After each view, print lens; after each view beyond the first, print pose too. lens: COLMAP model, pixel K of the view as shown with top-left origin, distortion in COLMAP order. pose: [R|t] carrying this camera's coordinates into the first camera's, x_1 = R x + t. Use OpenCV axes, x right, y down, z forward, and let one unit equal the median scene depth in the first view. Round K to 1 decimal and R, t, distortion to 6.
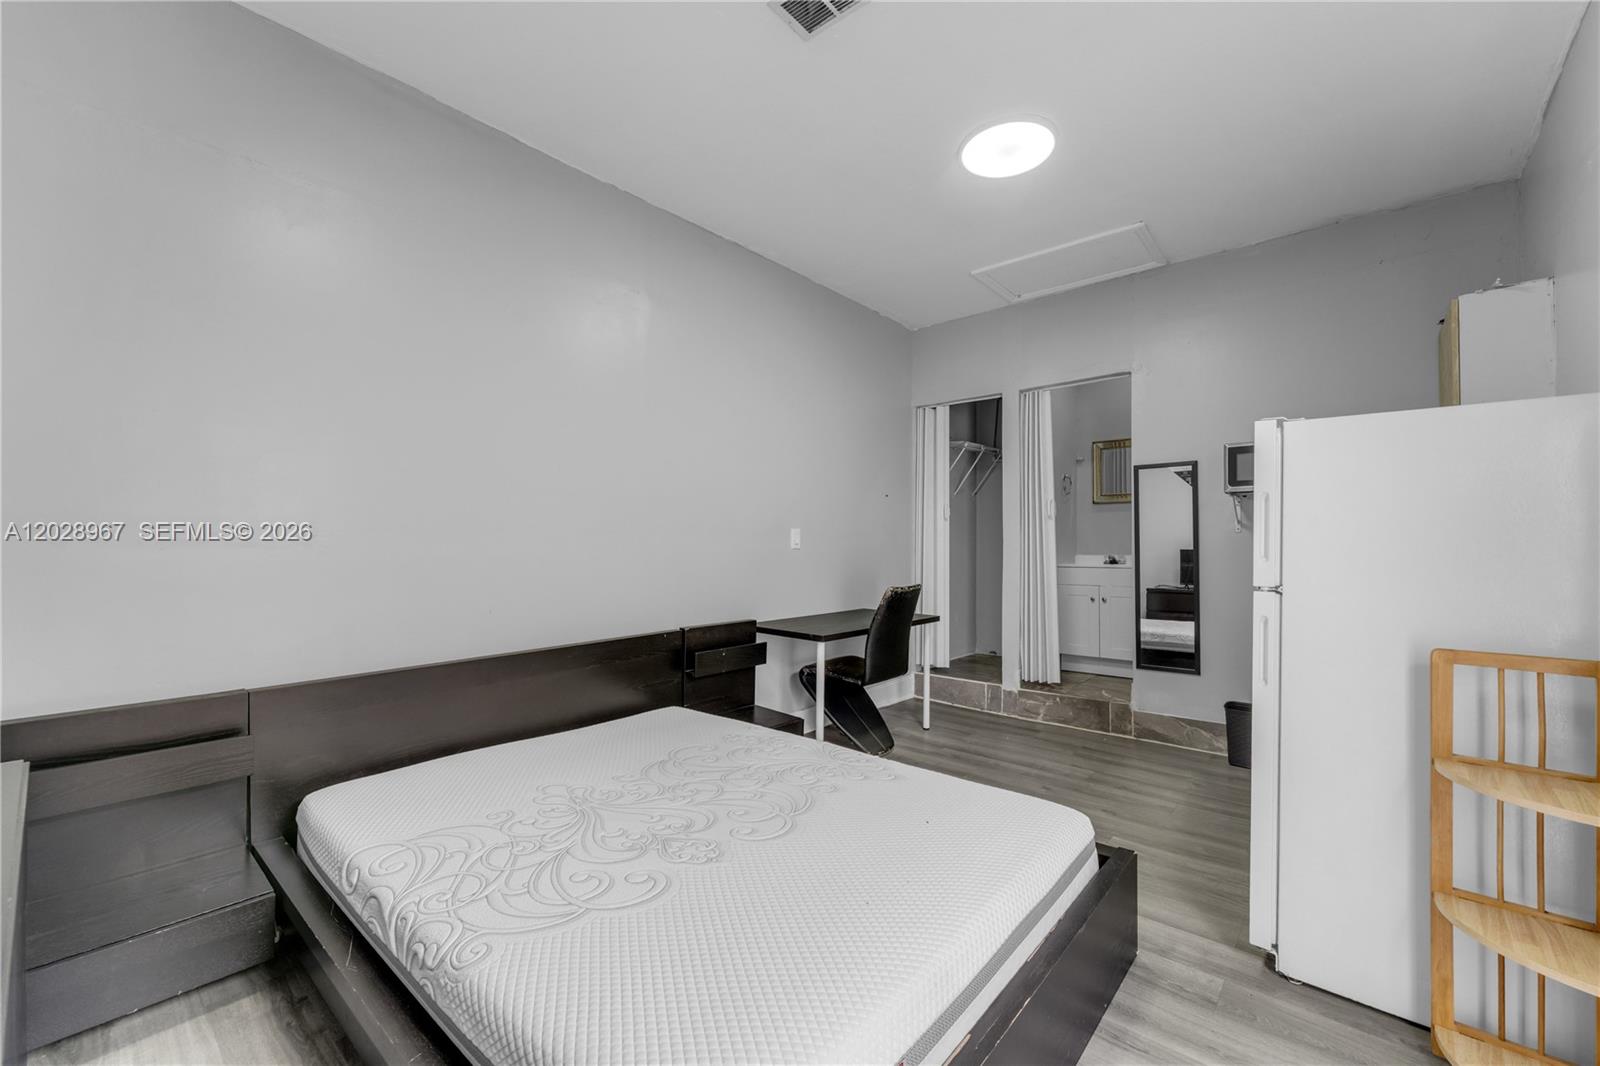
lens RADIAL K [[651.8, 0, 799.3], [0, 651.8, 538.9], [0, 0, 1]] dist [0.002115, 0.000226]
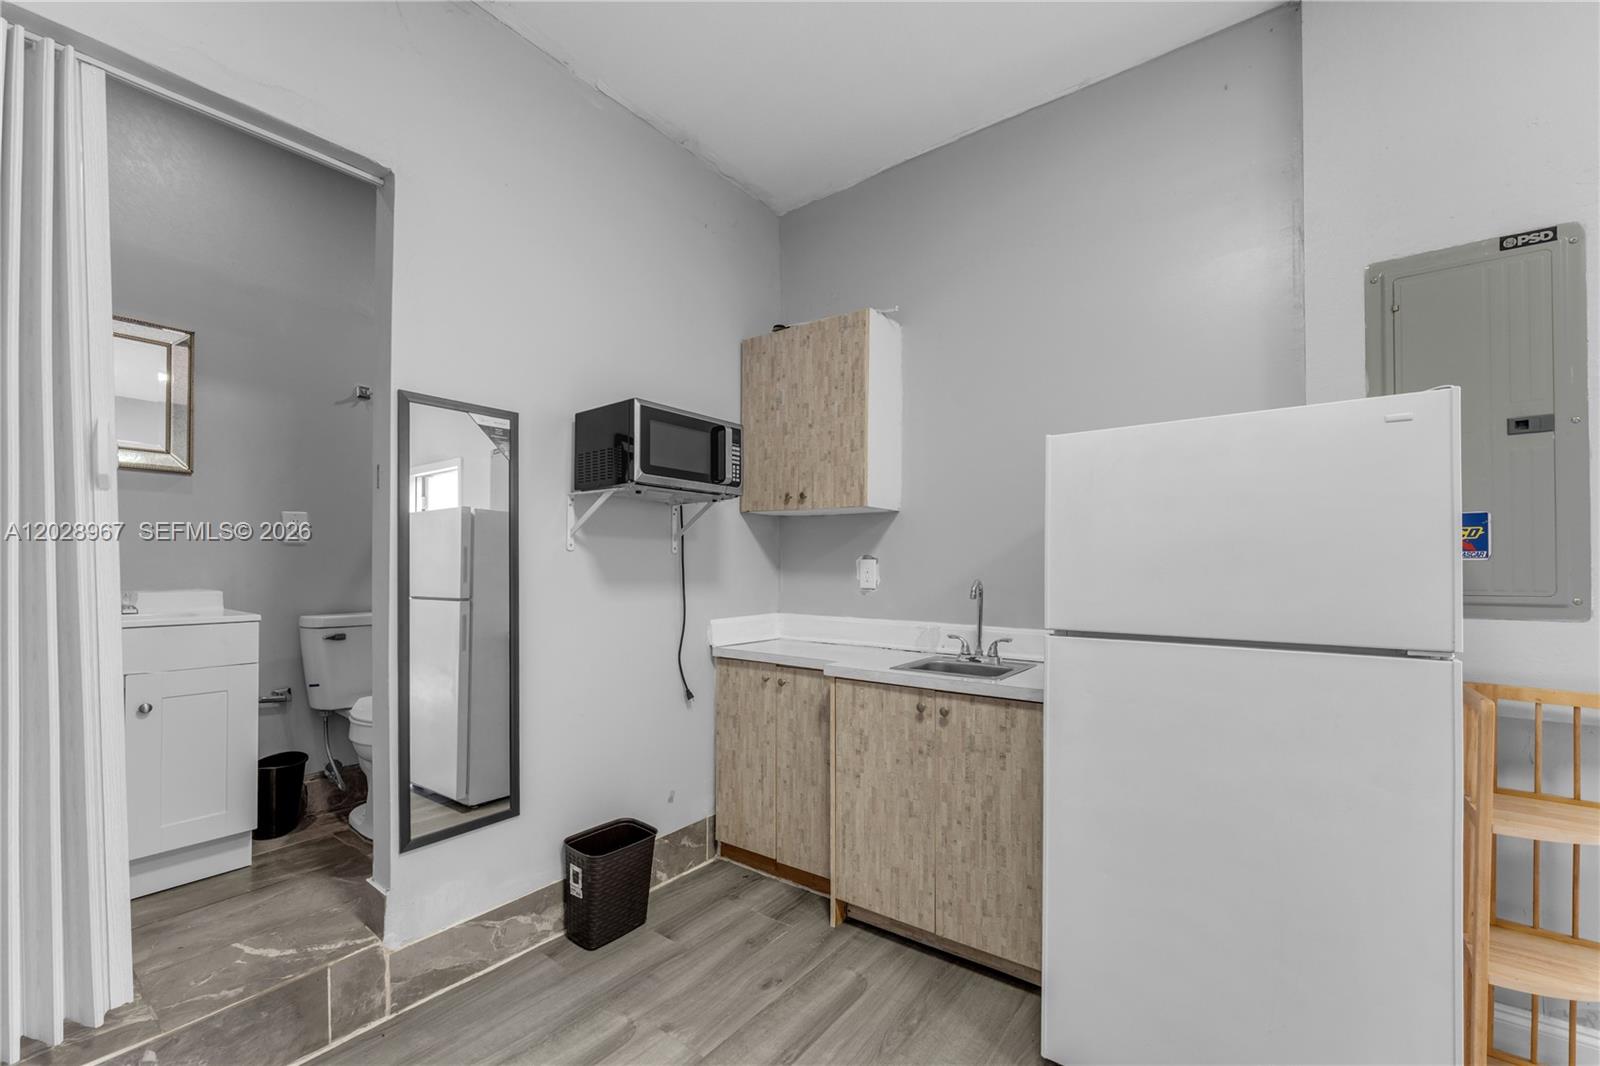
lens RADIAL K [[651.8, 0, 794.5], [0, 651.8, 564.5], [0, 0, 1]] dist [0.002115, 0.000226]
pose [[-0.049006, -0.001399, 0.998798, 0.067603], [-0.010068, 0.999949, 0.000906, 0.000794], [-0.998748, -0.010012, -0.049018, 0.786910]]
